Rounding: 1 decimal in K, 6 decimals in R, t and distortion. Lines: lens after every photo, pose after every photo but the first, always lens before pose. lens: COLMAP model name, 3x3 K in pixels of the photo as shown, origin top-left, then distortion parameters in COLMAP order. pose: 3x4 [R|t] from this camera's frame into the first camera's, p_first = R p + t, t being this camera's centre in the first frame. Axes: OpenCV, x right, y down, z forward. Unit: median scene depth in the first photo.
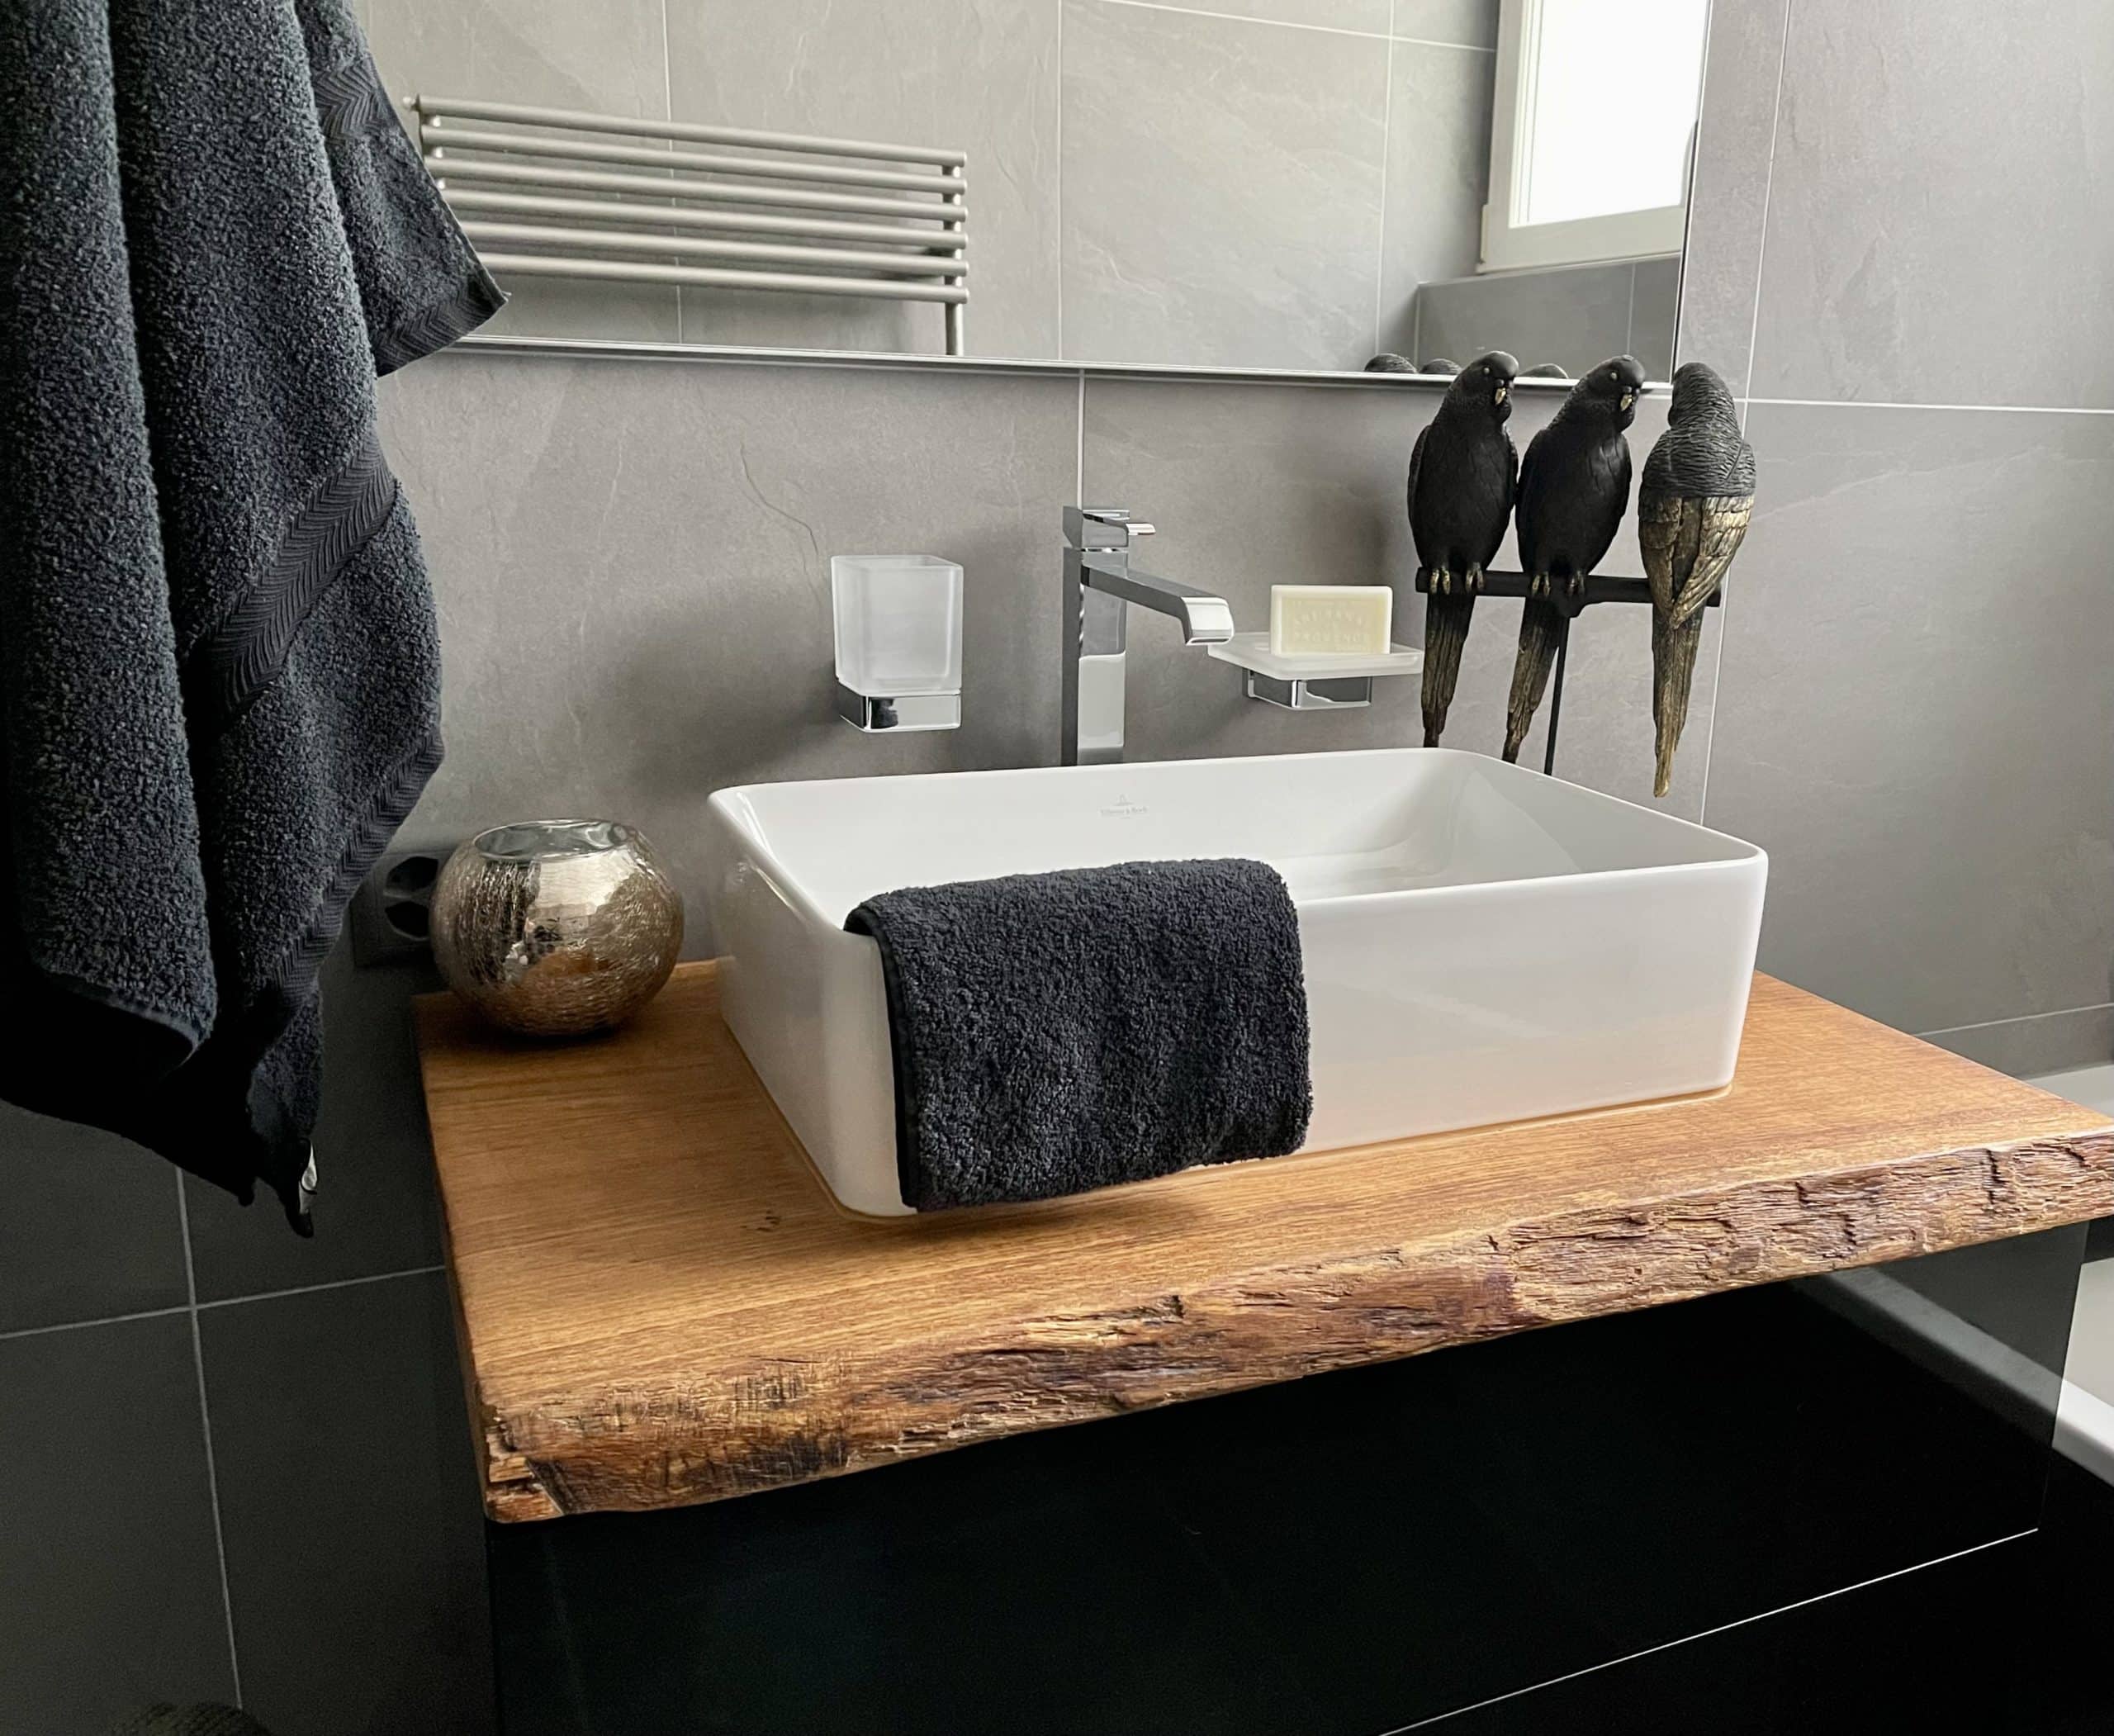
lens RADIAL K [[1799.6, 0, 1152.8], [0, 1799.6, 837.4], [0, 0, 1]] dist [0.110250, 0.000981]
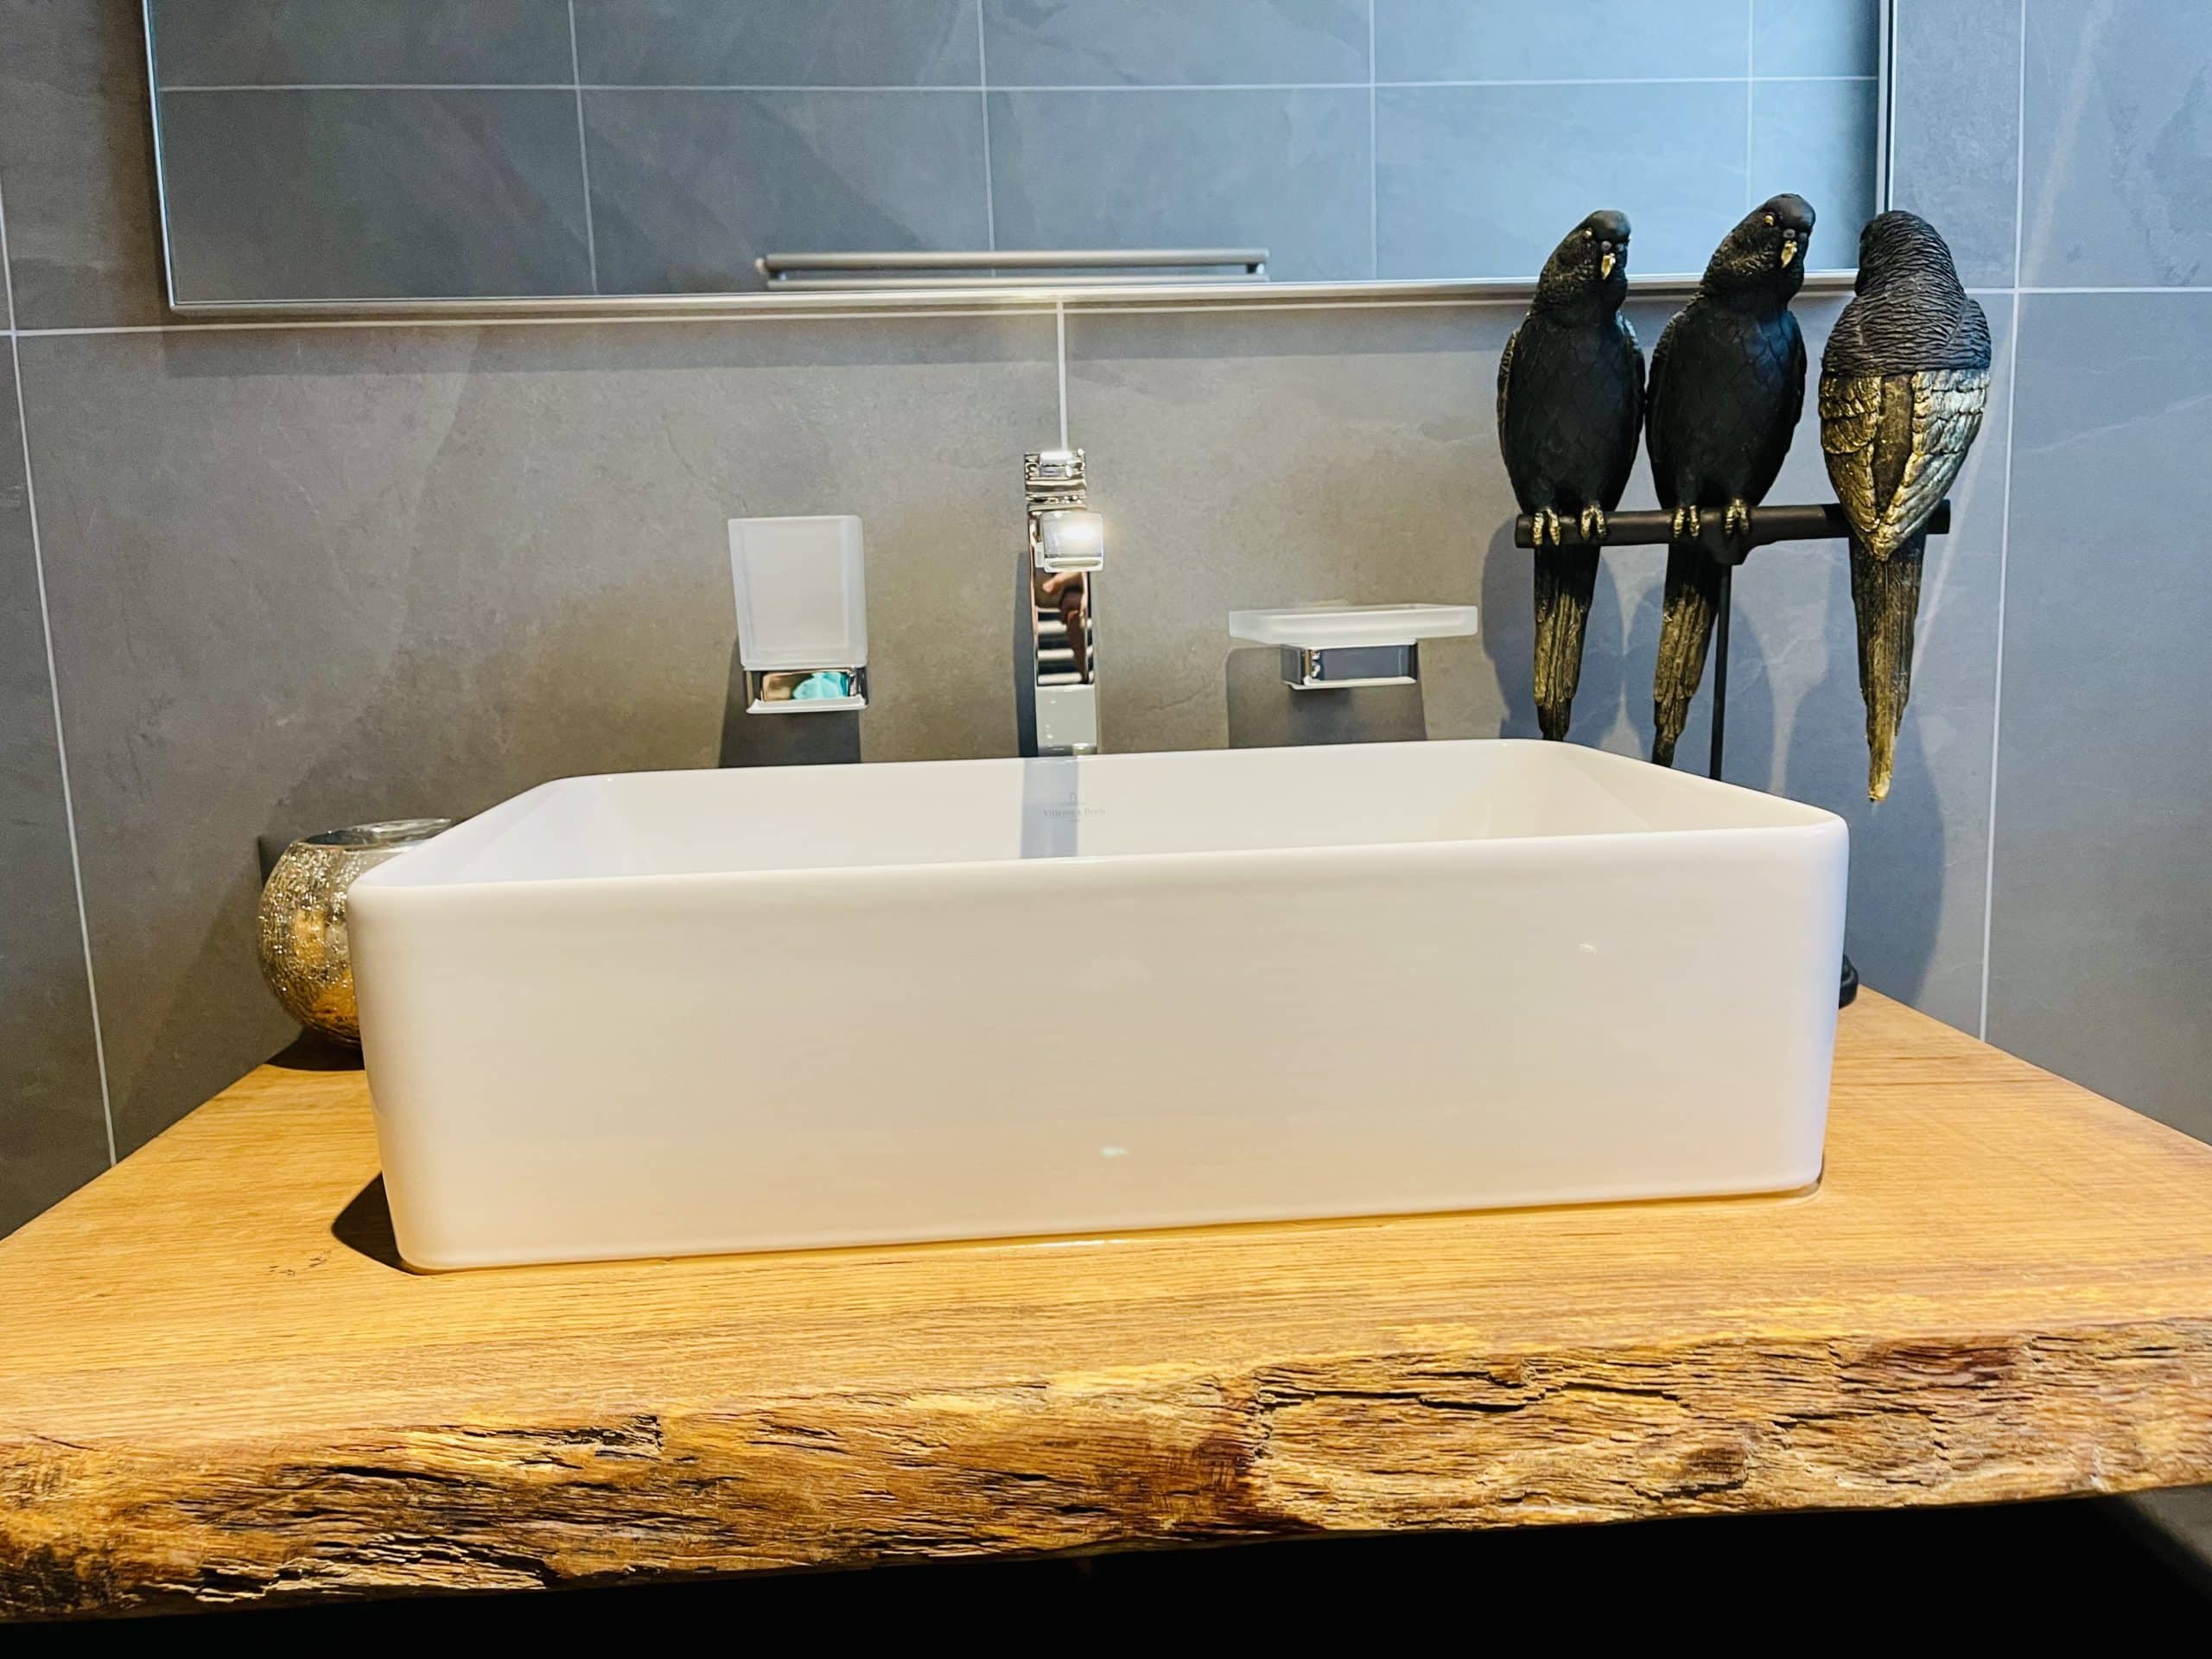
lens RADIAL K [[1638.4, 0, 1106.0], [0, 1638.4, 829.5], [0, 0, 1]] dist [0.091307, -0.087990]
pose [[0.932273, -0.014651, -0.361460, 0.353956], [-0.020841, 0.995345, -0.094097, 0.084263], [0.361156, 0.095257, 0.927627, 0.430125]]
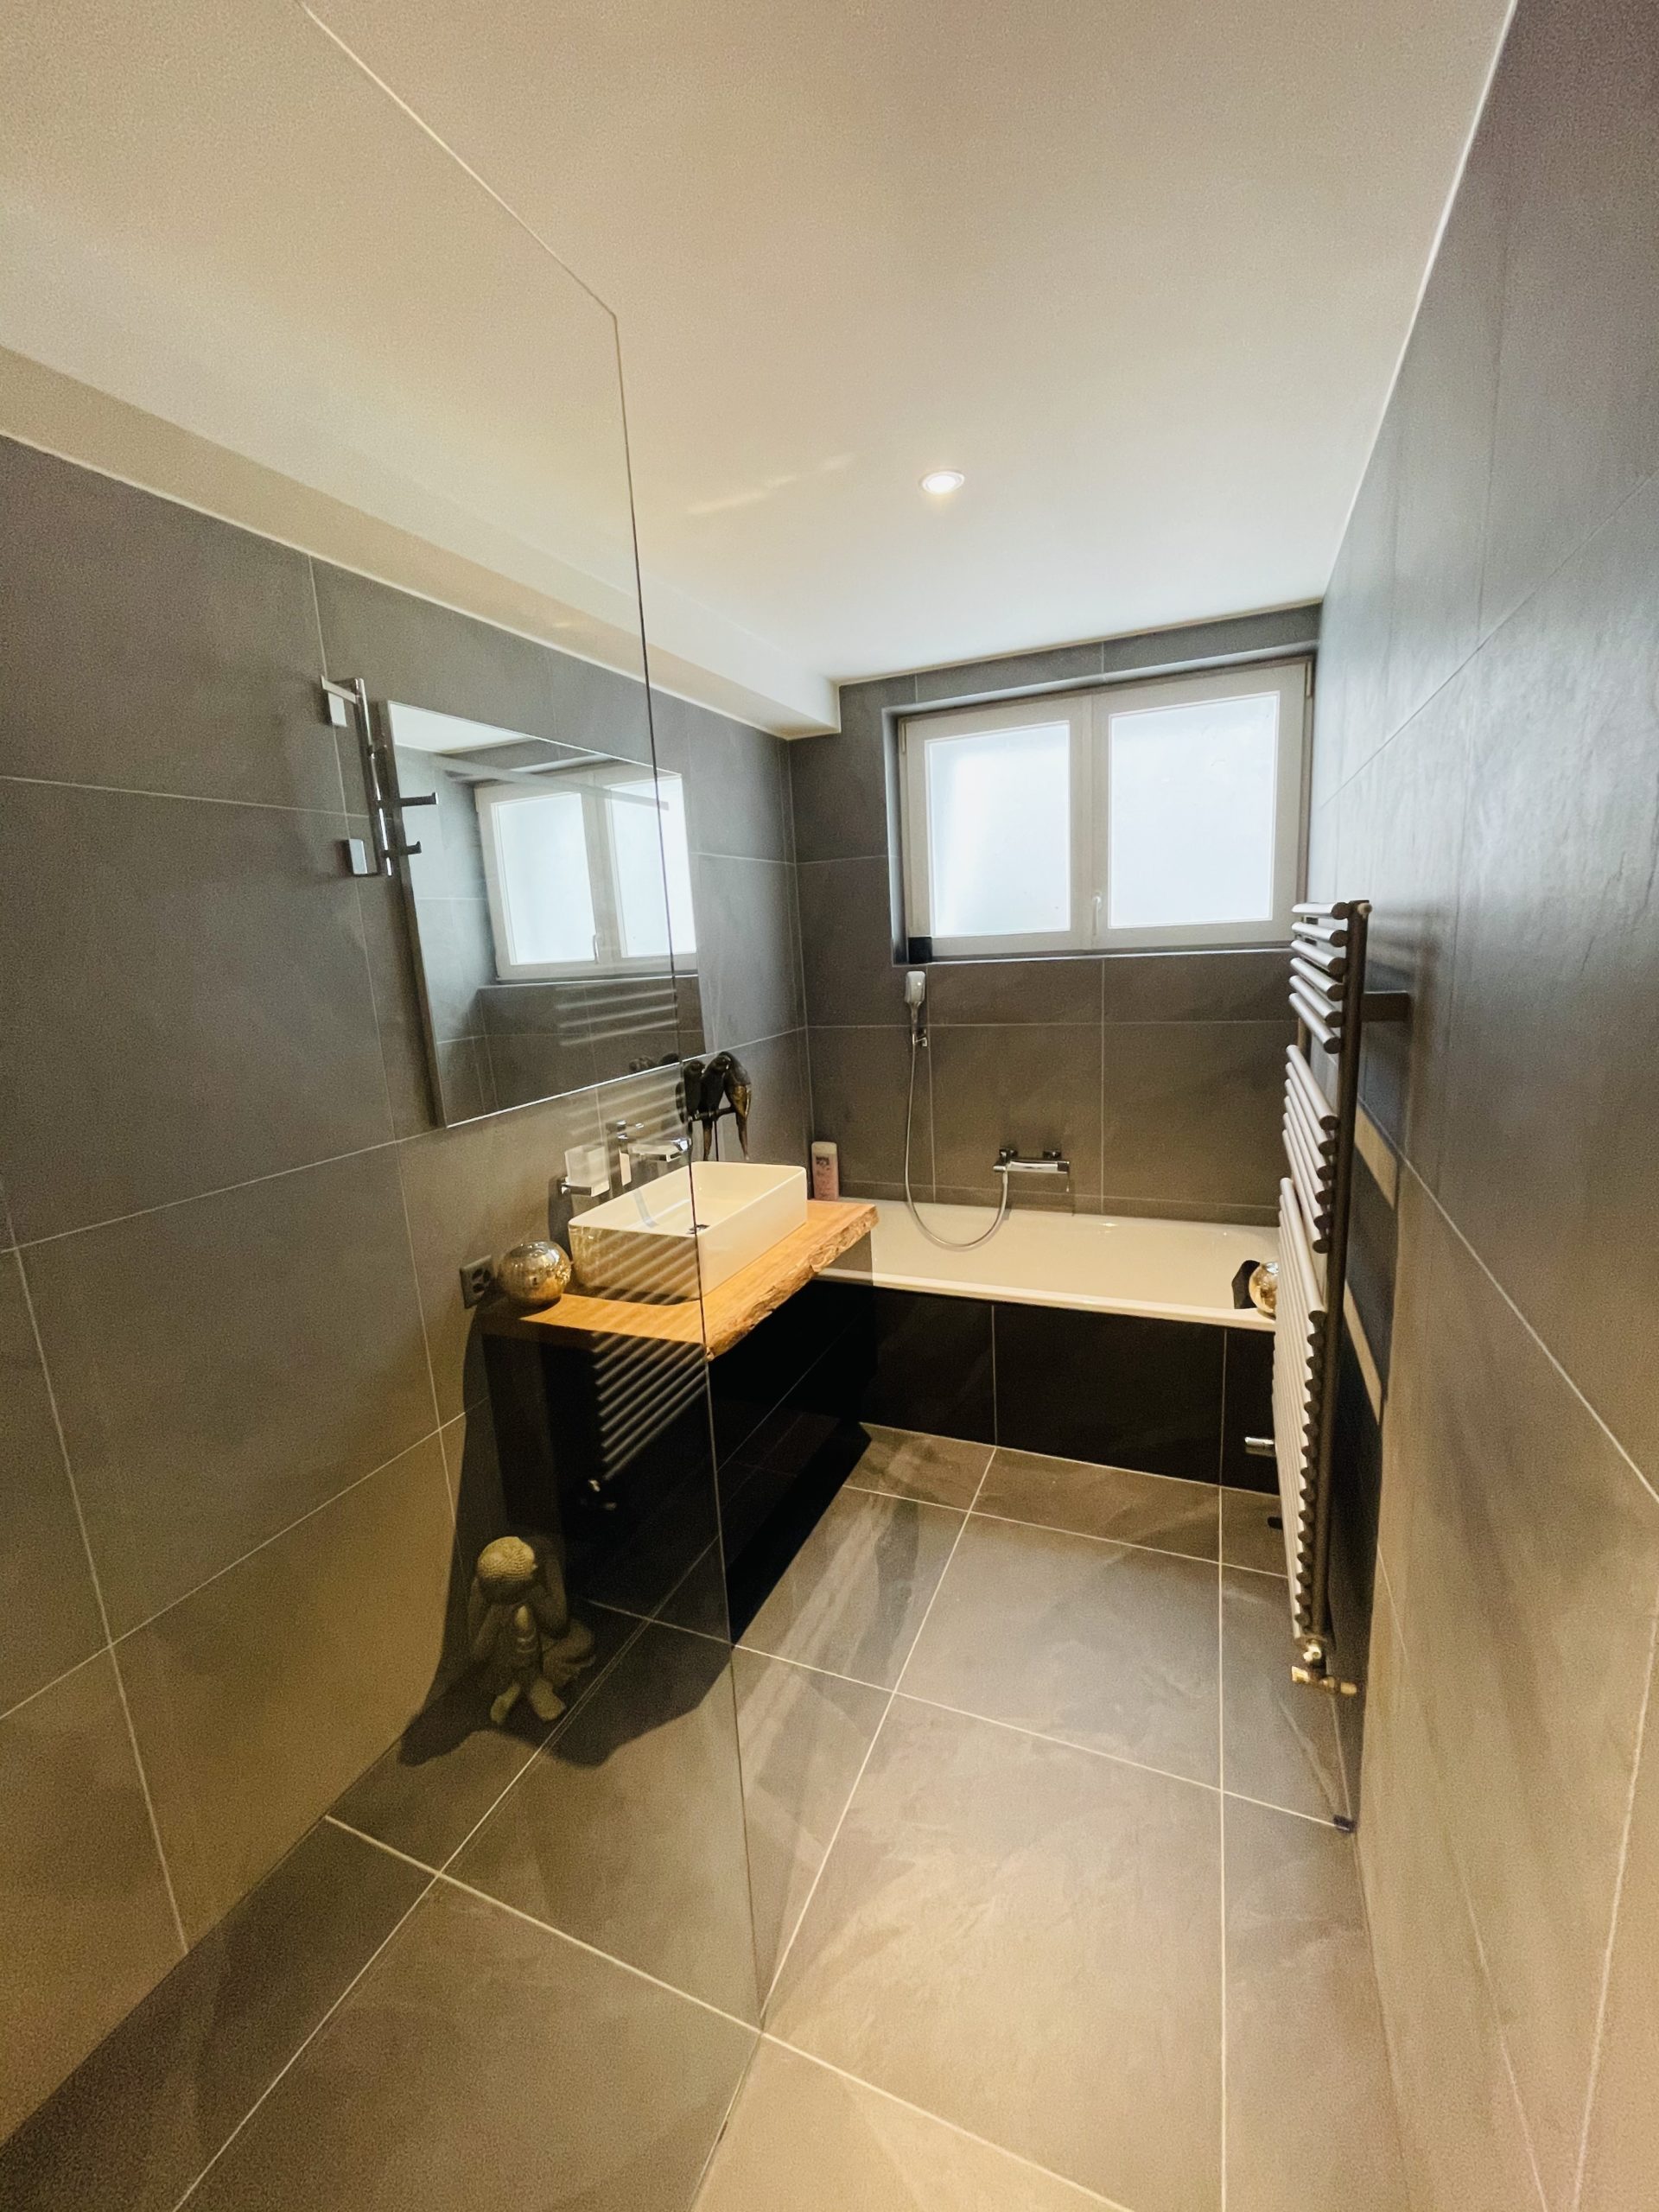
lens RADIAL K [[902.8, 0, 829.5], [0, 902.8, 1106.0], [0, 0, 1]] dist [0.000212, 0.000004]
pose [[0.739252, -0.204577, 0.641603, -1.201667], [0.242466, 0.969701, 0.029824, -0.224563], [-0.628265, 0.133519, 0.766457, -0.905312]]
